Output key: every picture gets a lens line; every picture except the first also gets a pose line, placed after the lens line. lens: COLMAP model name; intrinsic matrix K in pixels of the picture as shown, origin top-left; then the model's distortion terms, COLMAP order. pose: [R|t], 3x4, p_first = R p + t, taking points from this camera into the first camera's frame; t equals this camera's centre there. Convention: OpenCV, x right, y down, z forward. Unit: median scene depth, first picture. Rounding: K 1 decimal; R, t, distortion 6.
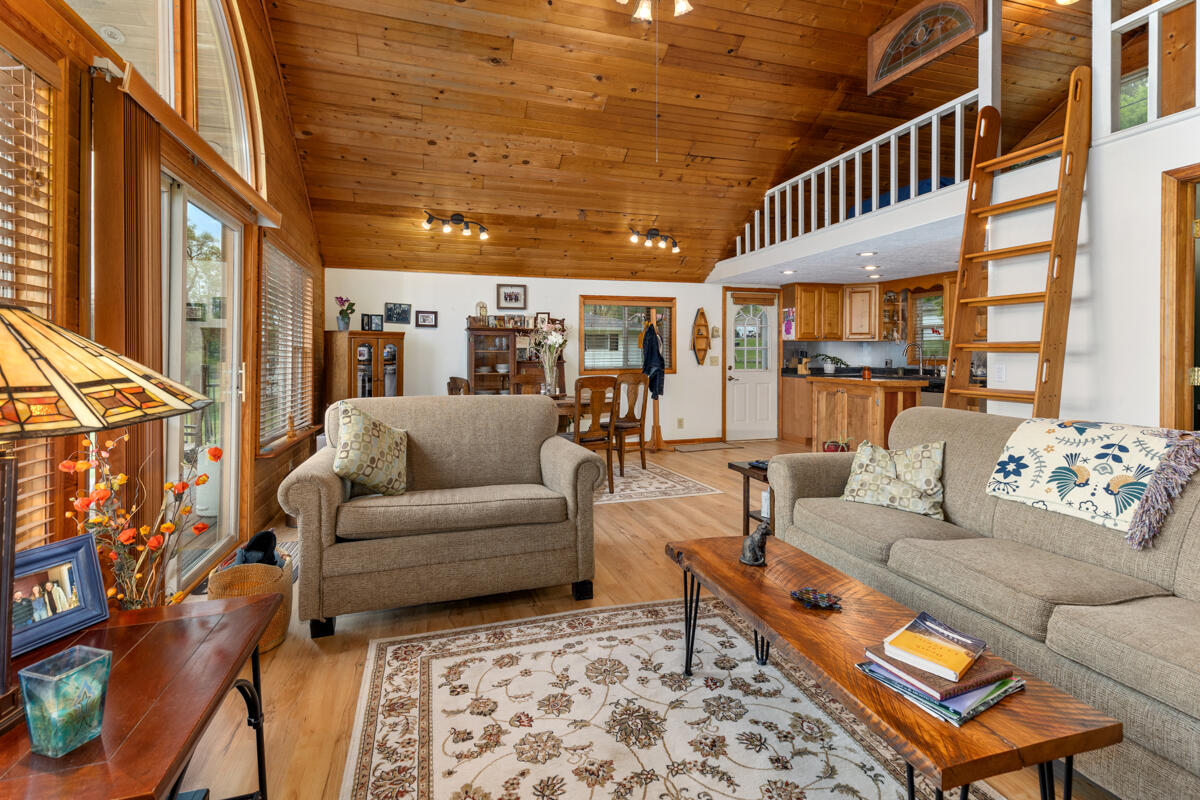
lens RADIAL K [[559.4, 0, 590.7], [0, 559.4, 359.0], [0, 0, 1]] dist [0.012487, -0.001713]
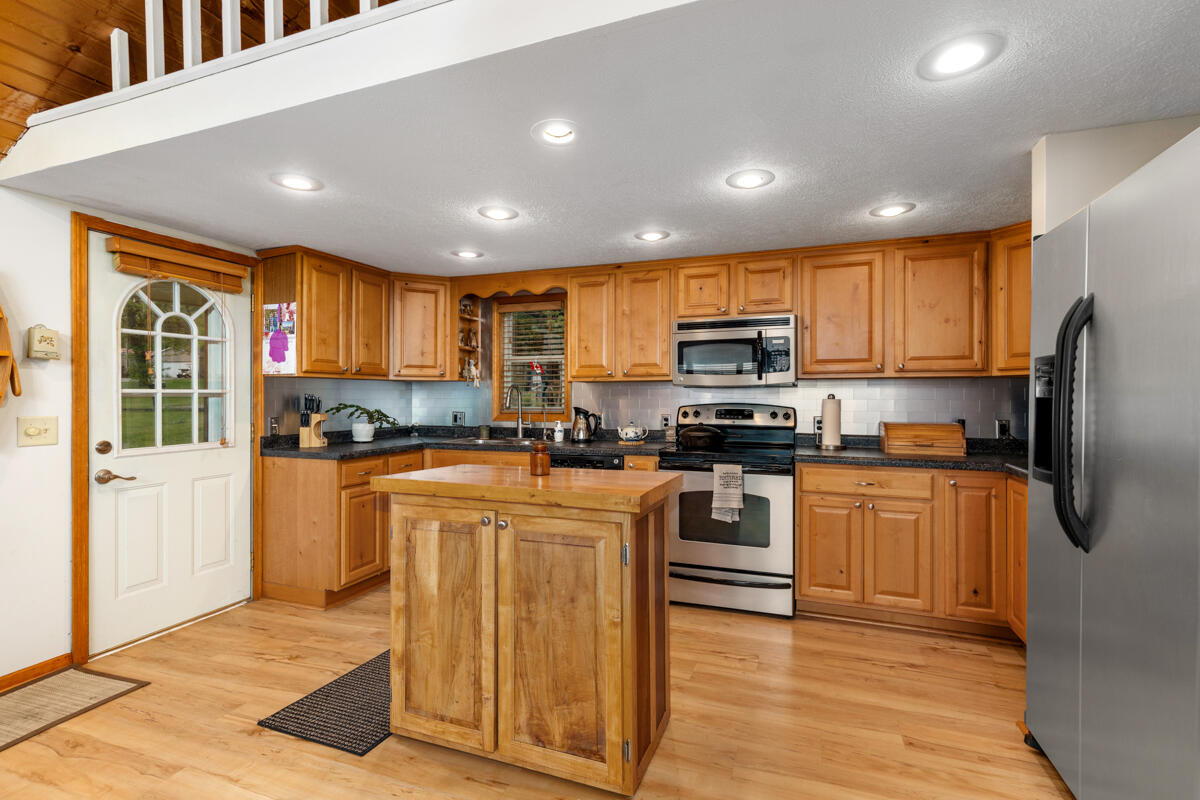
lens RADIAL K [[559.4, 0, 611.8], [0, 559.4, 396.8], [0, 0, 1]] dist [0.012487, -0.001713]
pose [[0.600568, -0.002524, 0.799570, 0.161269], [0.010077, 0.999939, -0.004413, -0.012079], [-0.799510, 0.010708, 0.600557, 0.544688]]
